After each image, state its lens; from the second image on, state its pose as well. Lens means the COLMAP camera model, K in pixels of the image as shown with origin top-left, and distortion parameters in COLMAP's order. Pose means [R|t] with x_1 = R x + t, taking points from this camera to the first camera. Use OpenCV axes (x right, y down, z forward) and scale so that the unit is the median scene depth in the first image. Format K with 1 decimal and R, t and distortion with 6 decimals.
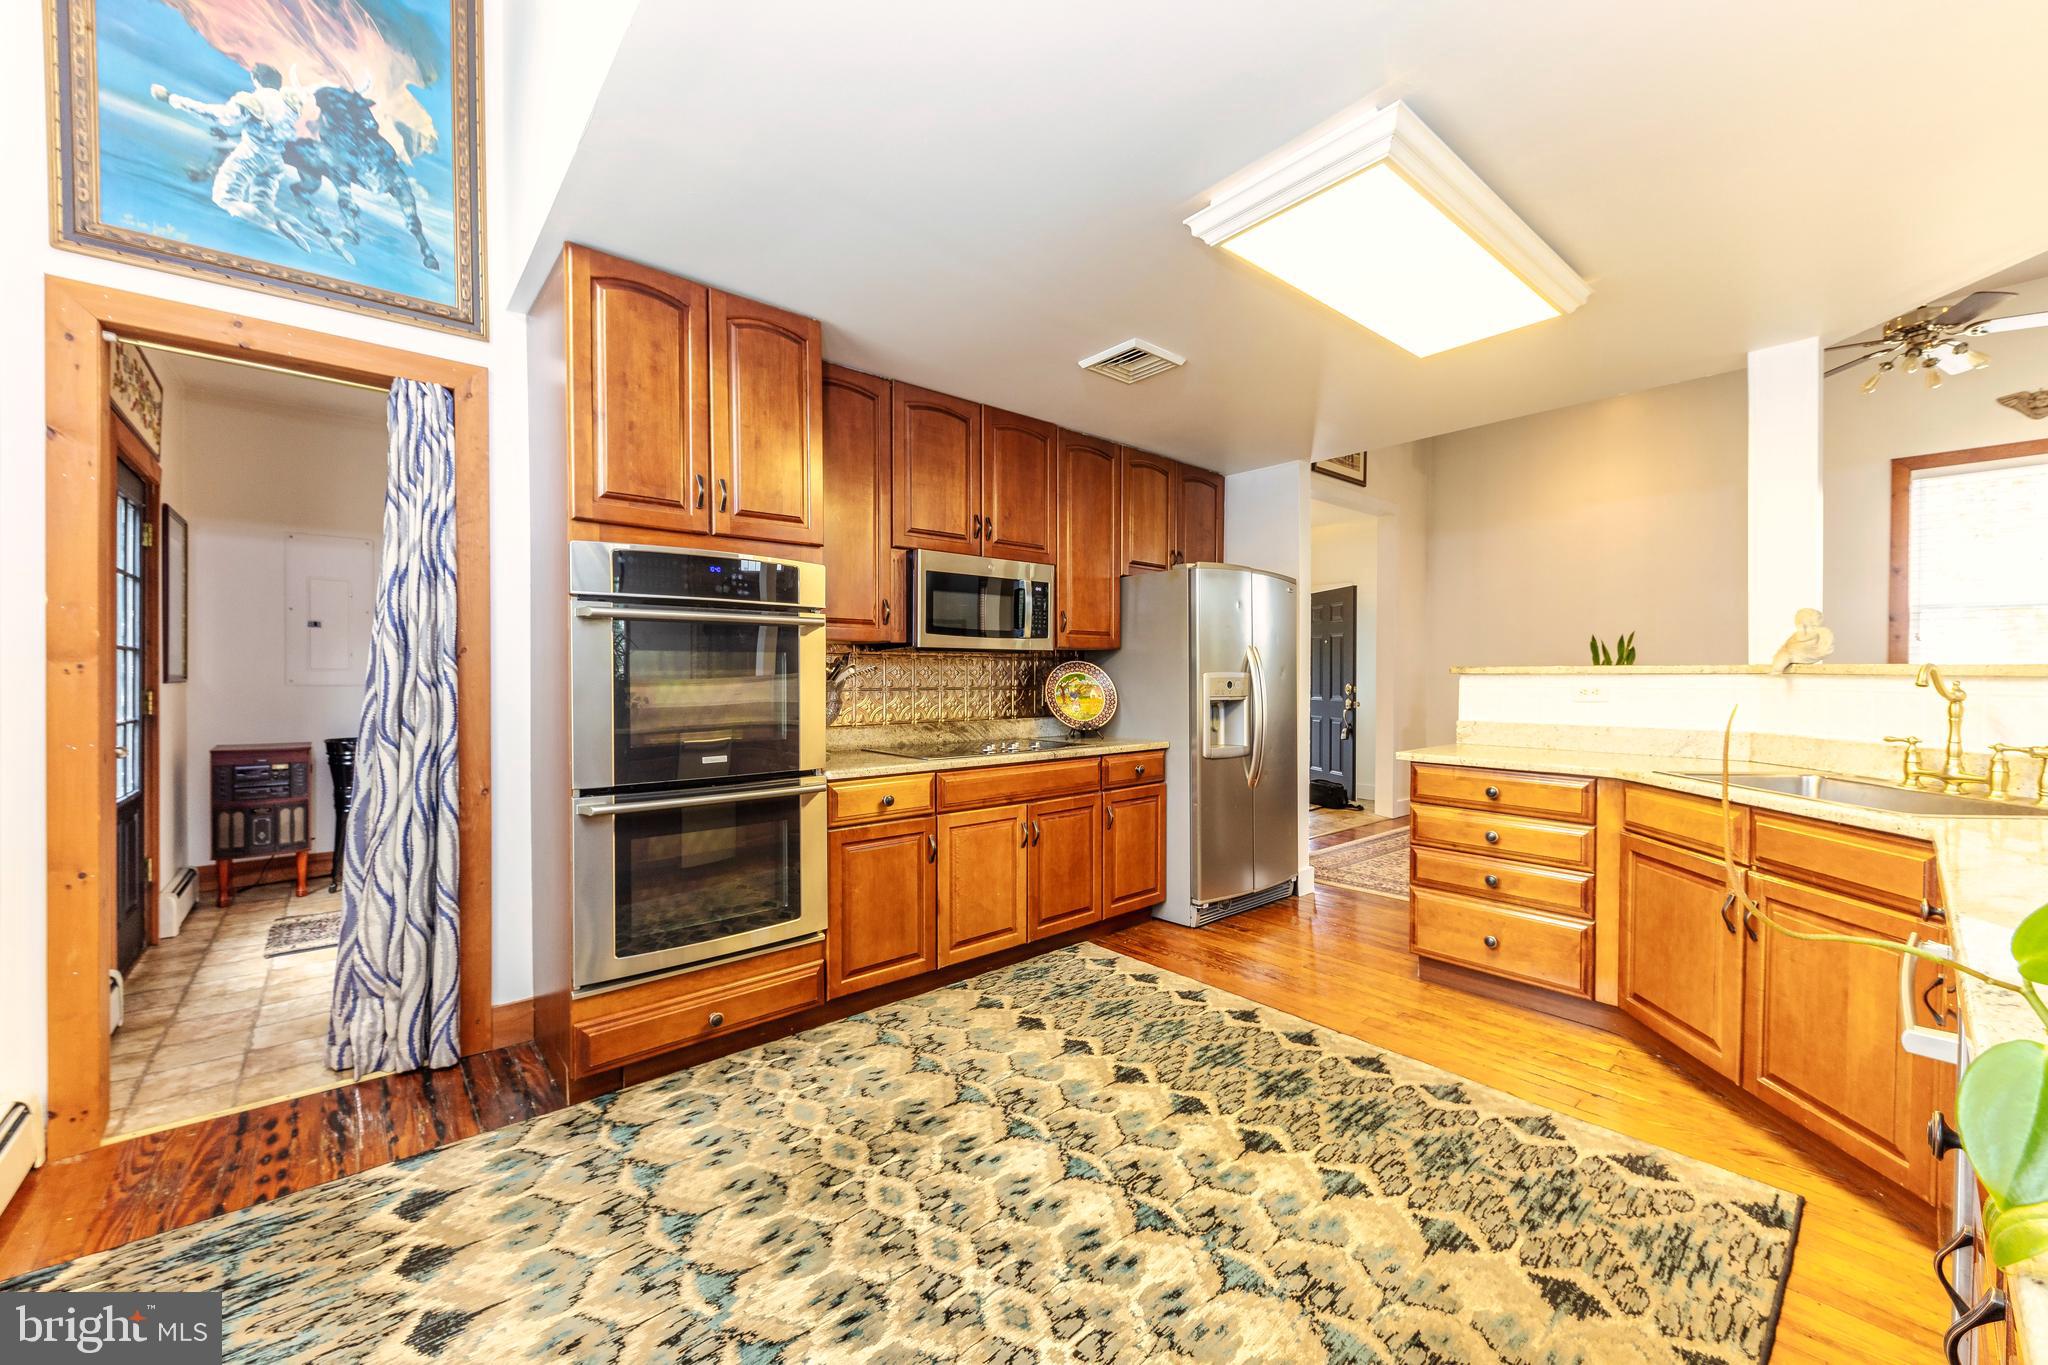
lens RADIAL K [[780.5, 0, 1019.9], [0, 780.5, 678.7], [0, 0, 1]] dist [-0.001159, -0.000172]
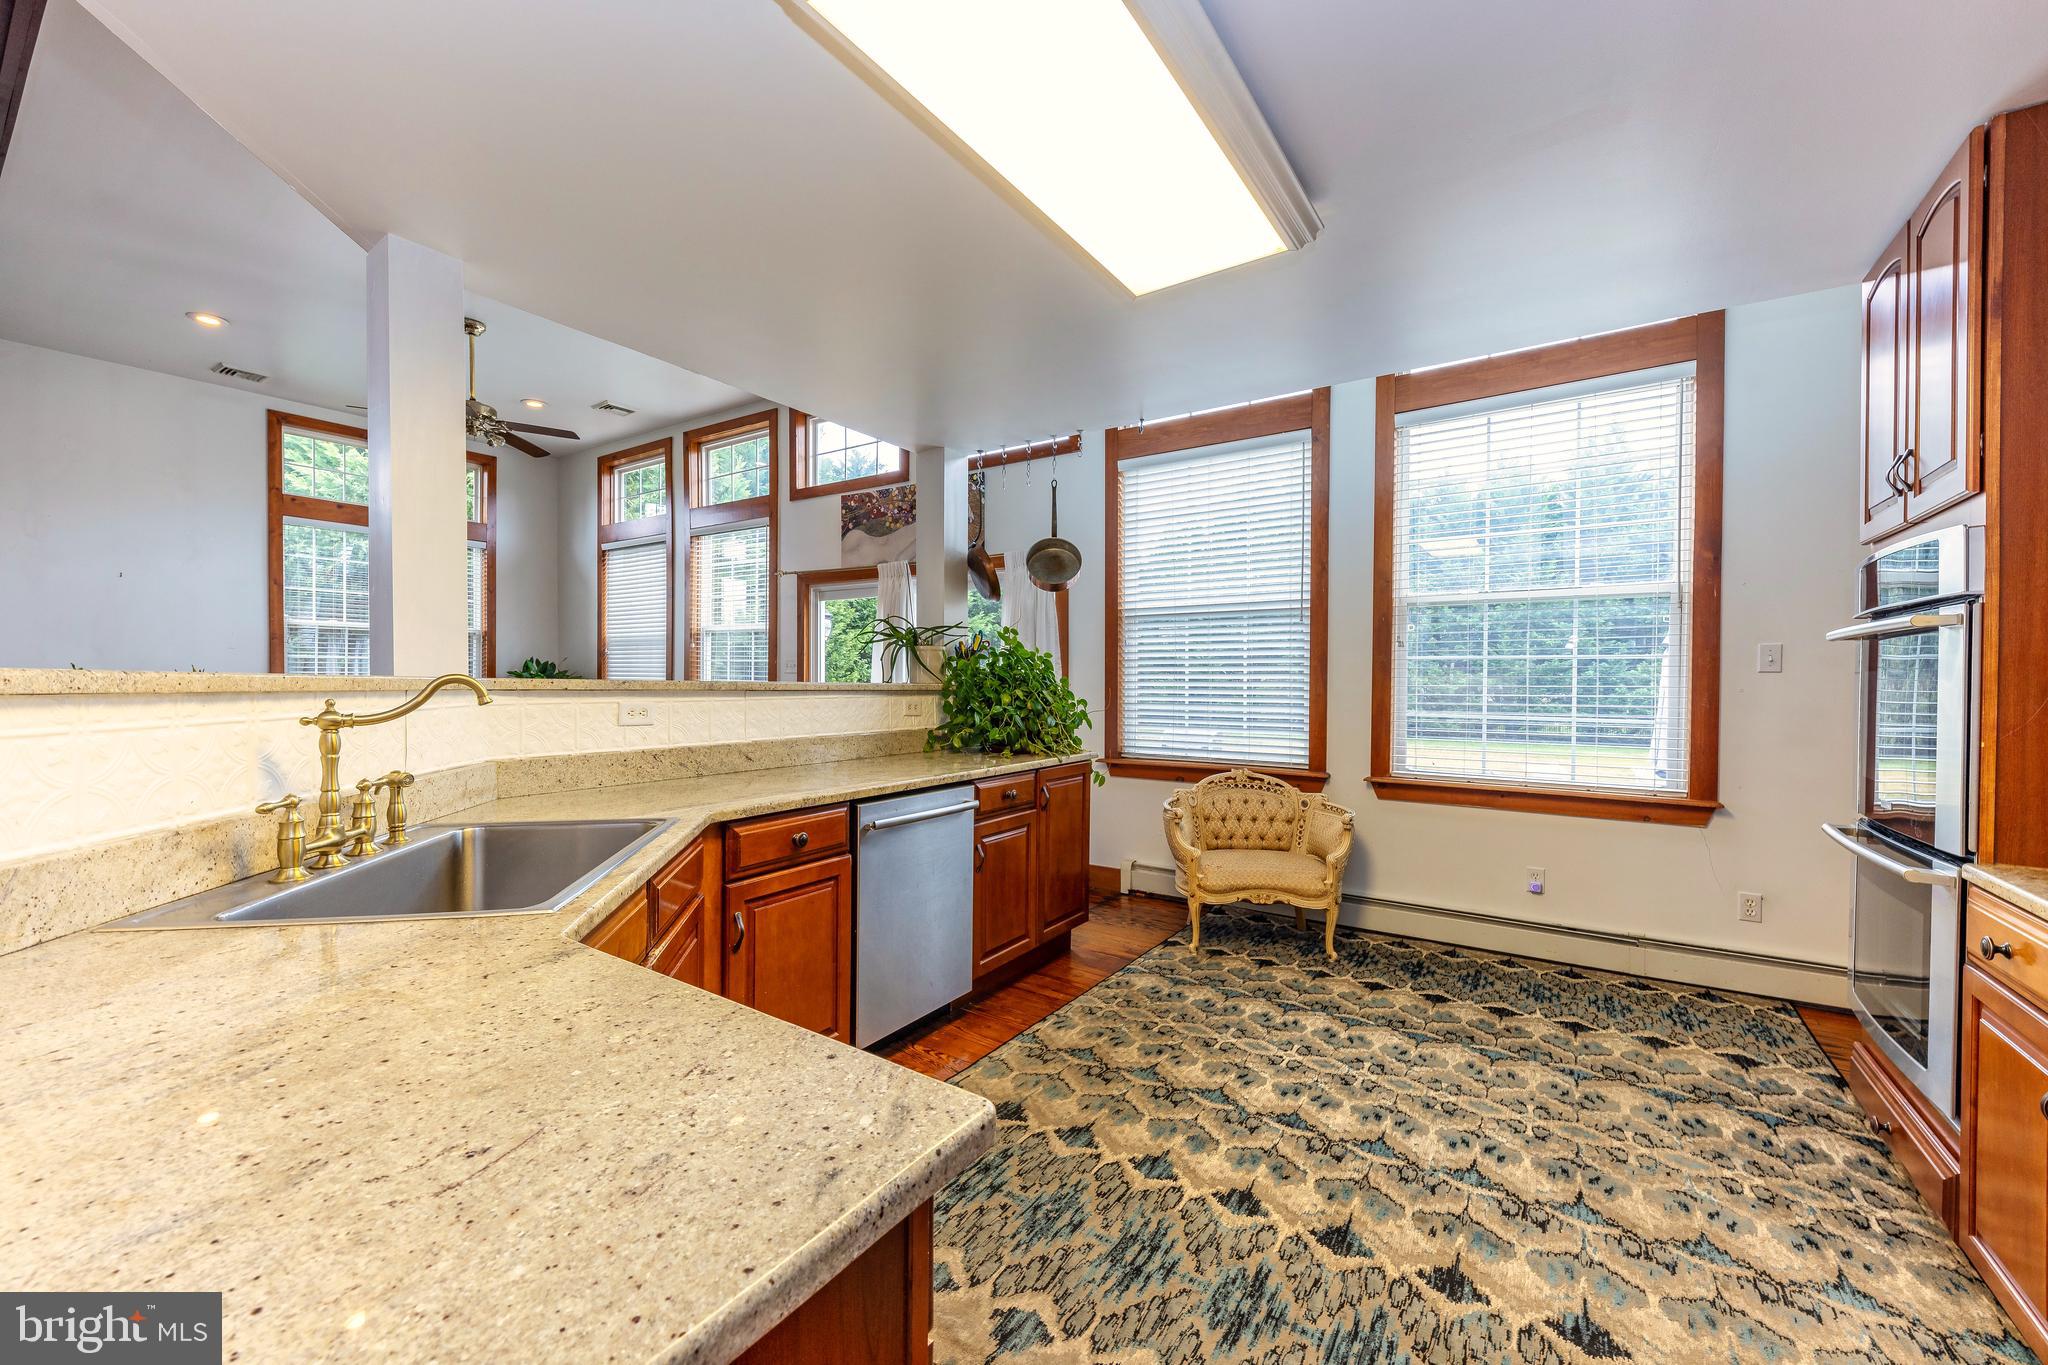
lens RADIAL K [[780.5, 0, 1018.3], [0, 780.5, 681.4], [0, 0, 1]] dist [-0.001159, -0.000172]
pose [[-0.966378, -0.006750, -0.257036, 0.832808], [-0.010821, 0.999837, 0.014428, -0.031880], [0.256896, 0.016724, -0.966294, 1.881626]]
